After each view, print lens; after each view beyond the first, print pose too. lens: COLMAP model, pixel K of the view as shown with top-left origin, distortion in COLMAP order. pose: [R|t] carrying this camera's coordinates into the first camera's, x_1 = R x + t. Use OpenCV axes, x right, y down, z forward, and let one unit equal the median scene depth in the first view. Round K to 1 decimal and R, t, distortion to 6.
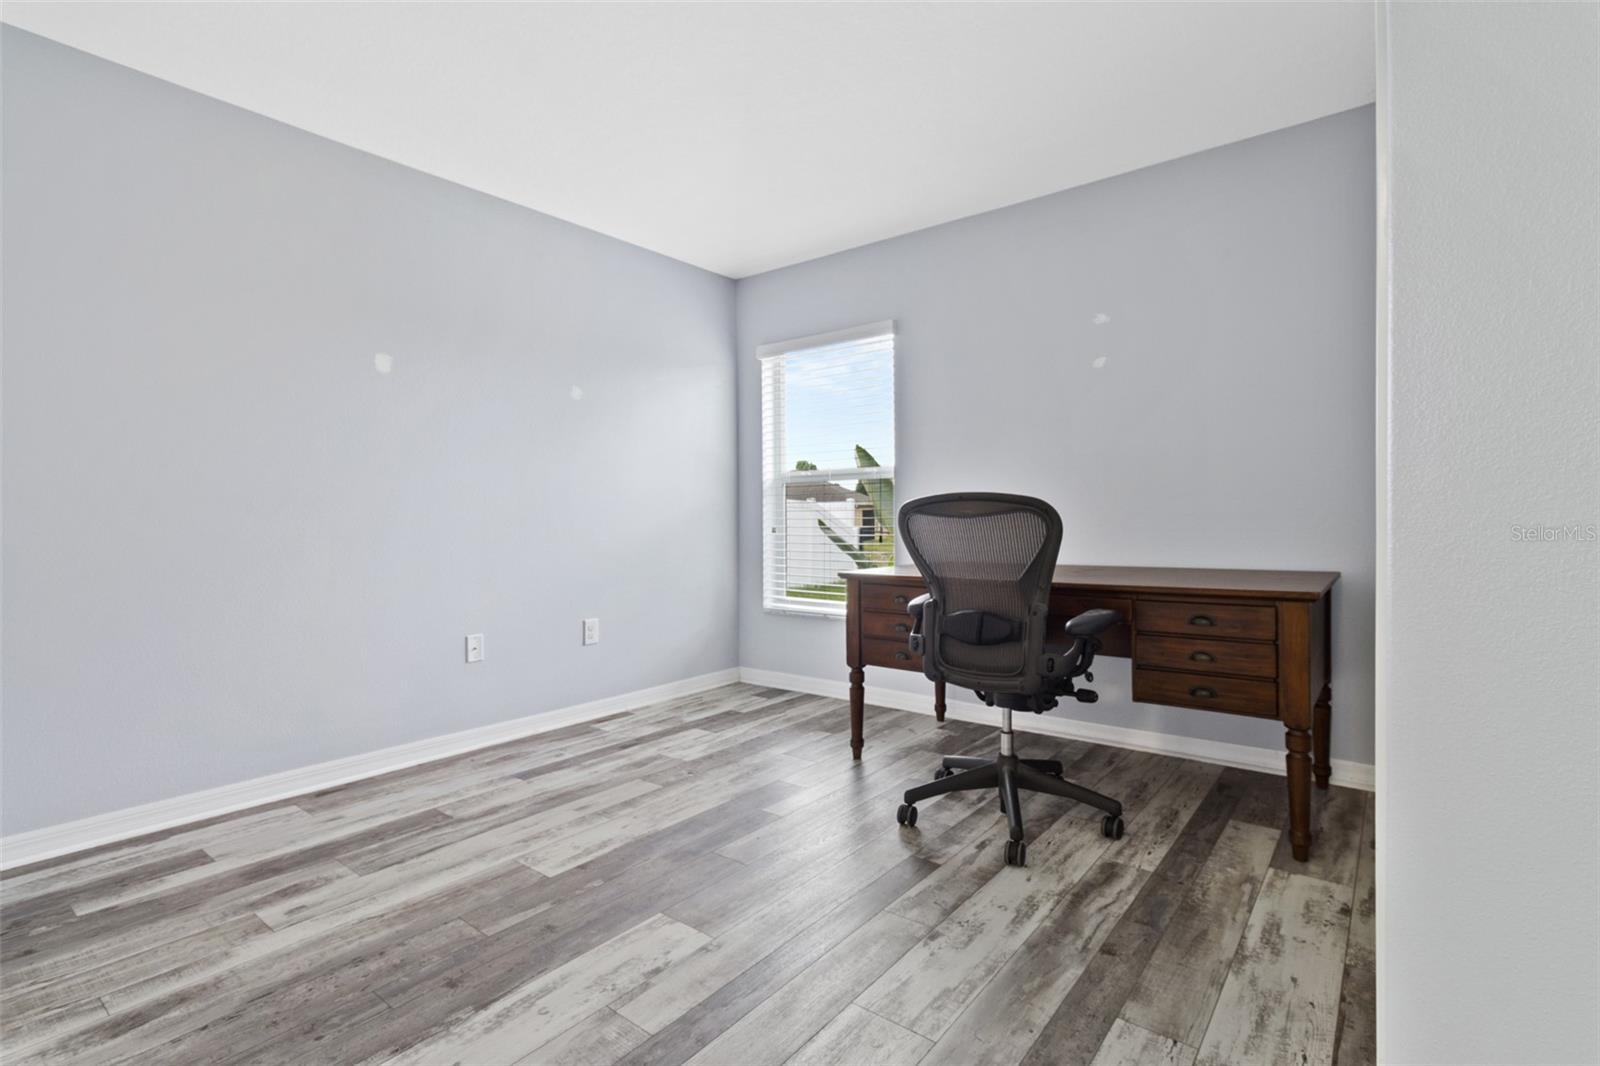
lens RADIAL K [[751.4, 0, 807.6], [0, 751.4, 534.3], [0, 0, 1]] dist [0.004240, -0.000795]
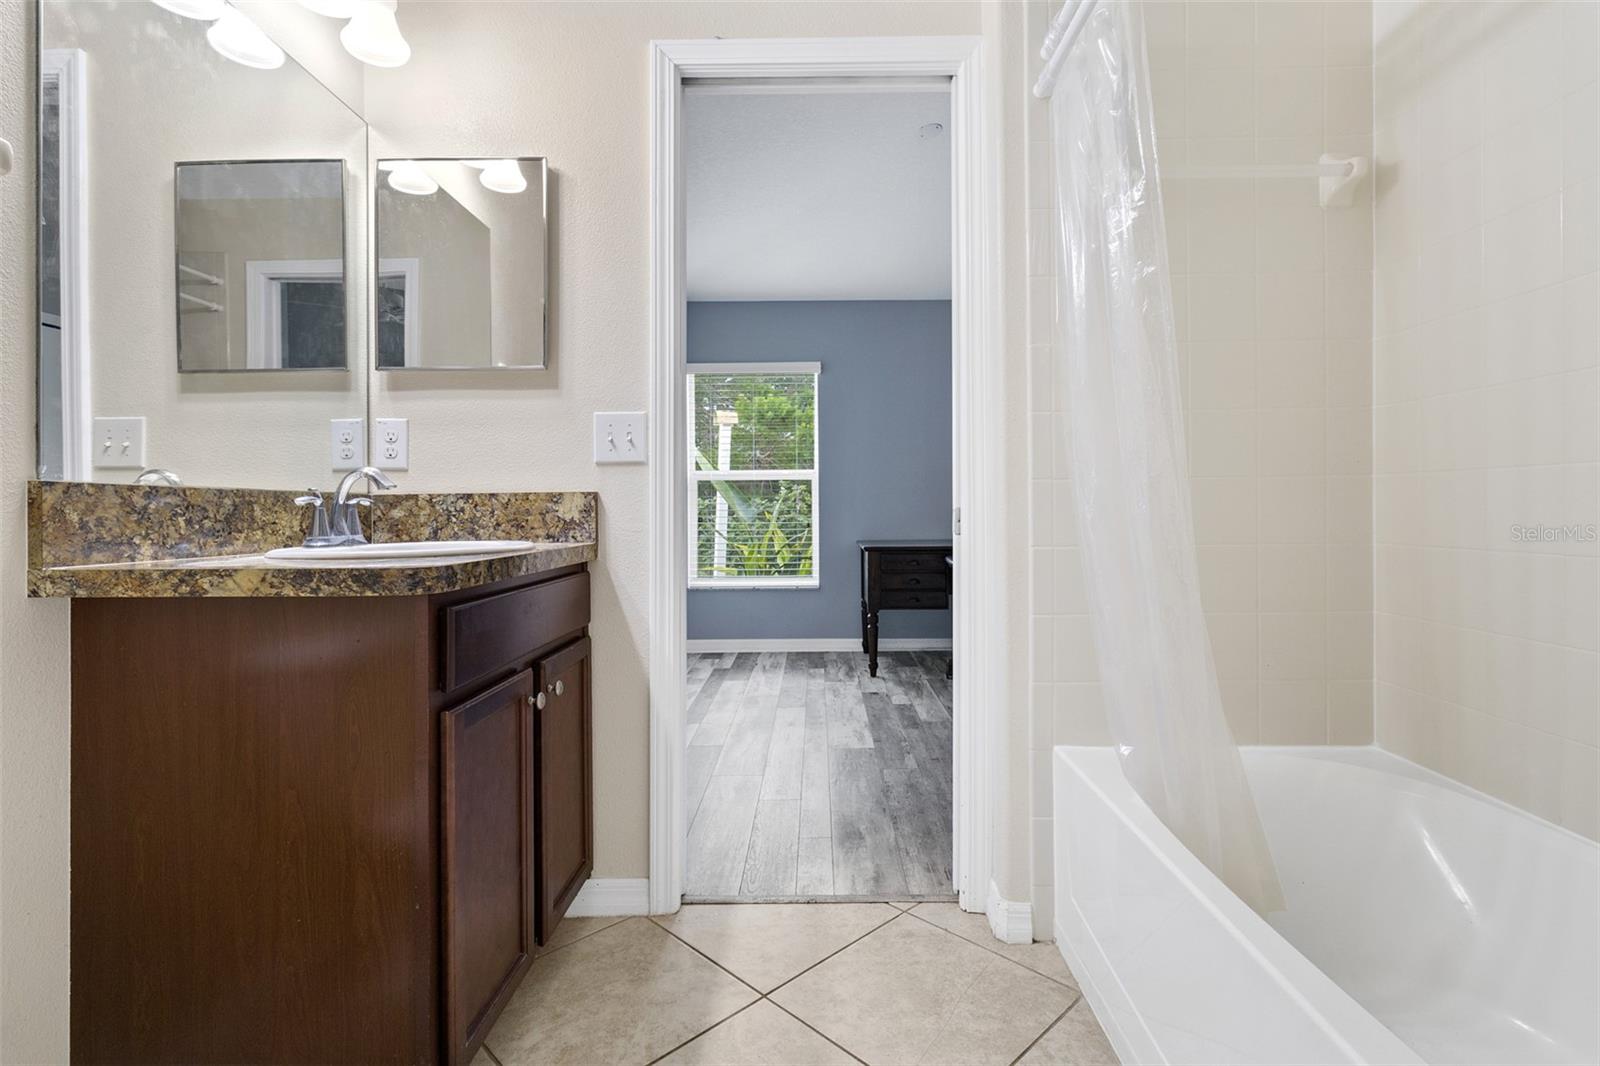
lens RADIAL K [[770.2, 0, 812.3], [0, 770.2, 501.5], [0, 0, 1]] dist [0.002446, -0.000012]
pose [[0.794532, 0.009041, 0.607155, -1.454990], [0.012599, 0.999428, -0.031369, 0.014611], [-0.607092, 0.032573, 0.793964, -0.164106]]
